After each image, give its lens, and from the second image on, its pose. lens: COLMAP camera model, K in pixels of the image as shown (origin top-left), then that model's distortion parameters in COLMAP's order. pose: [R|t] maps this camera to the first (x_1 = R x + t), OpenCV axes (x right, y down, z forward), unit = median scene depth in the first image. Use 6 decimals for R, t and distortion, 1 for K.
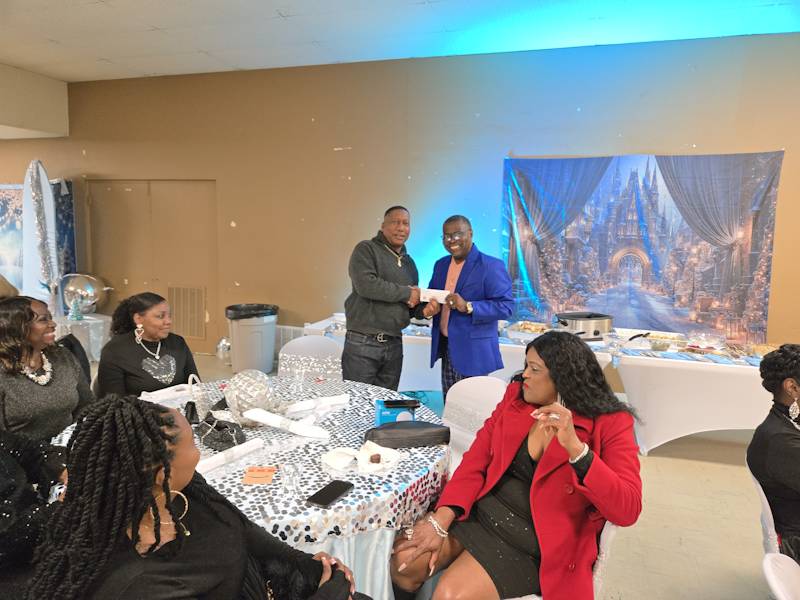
lens RADIAL K [[533.2, 0, 400.2], [0, 533.2, 297.7], [0, 0, 1]] dist [0.057415, -0.051967]
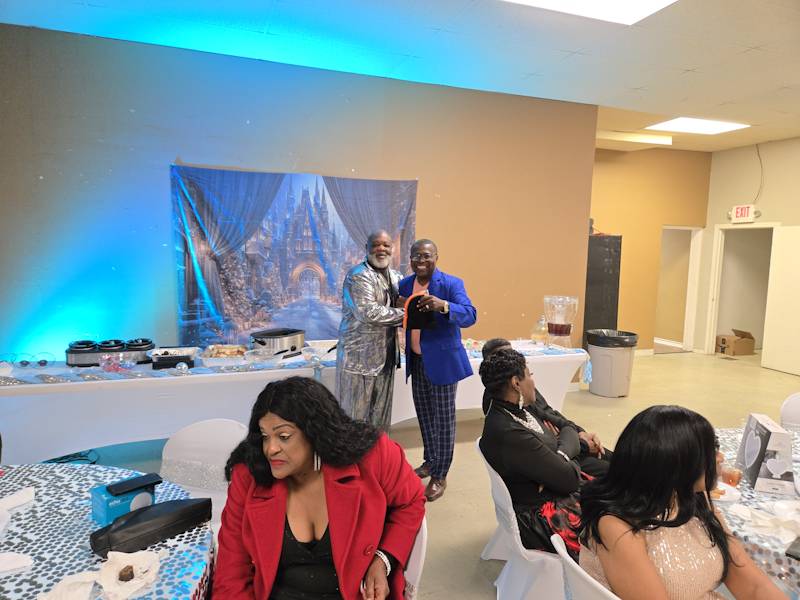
lens RADIAL K [[533.2, 0, 398.4], [0, 533.2, 305.3], [0, 0, 1]] dist [0.057415, -0.051967]
pose [[0.797184, -0.072656, 0.599349, -0.060320], [0.074312, 0.996992, 0.022020, -0.019197], [-0.599146, 0.026984, 0.800185, 0.064731]]
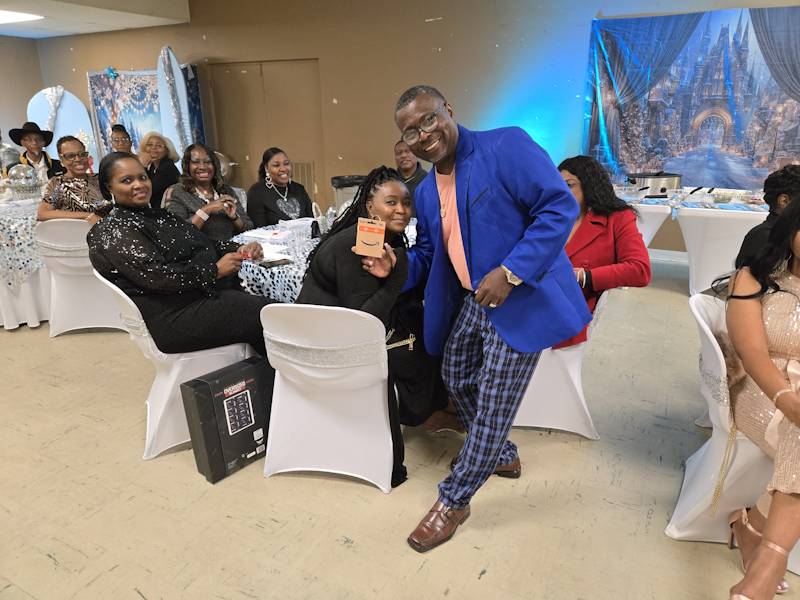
lens RADIAL K [[533.2, 0, 410.7], [0, 533.2, 301.2], [0, 0, 1]] dist [0.057415, -0.051967]
pose [[0.986794, 0.028804, -0.159401, 0.036352], [0.003642, 0.979868, 0.199613, 0.057060], [0.161942, -0.197558, 0.966823, -0.151059]]
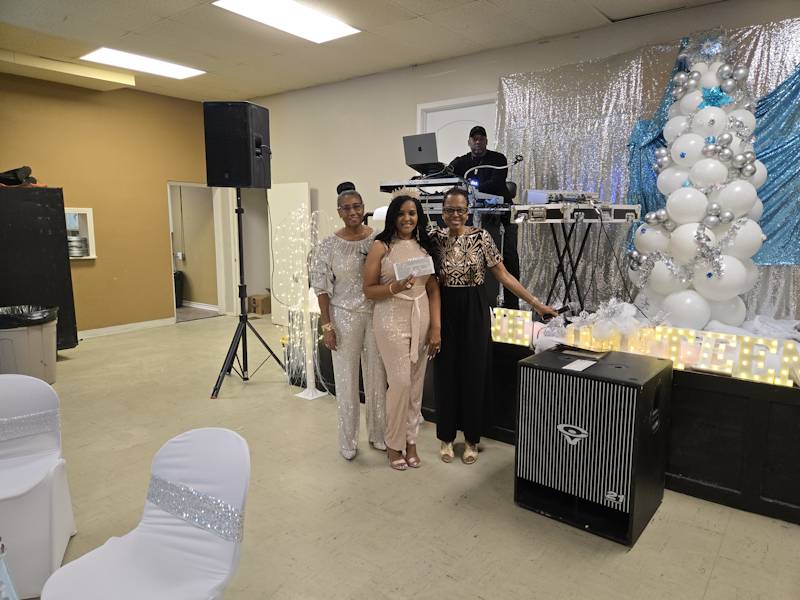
lens RADIAL K [[533.2, 0, 406.7], [0, 533.2, 300.1], [0, 0, 1]] dist [0.057415, -0.051967]
pose [[0.337003, -0.162761, 0.927329, 0.397584], [0.114159, 0.984741, 0.131351, 0.042480], [-0.934557, 0.061597, 0.350441, -0.249388]]
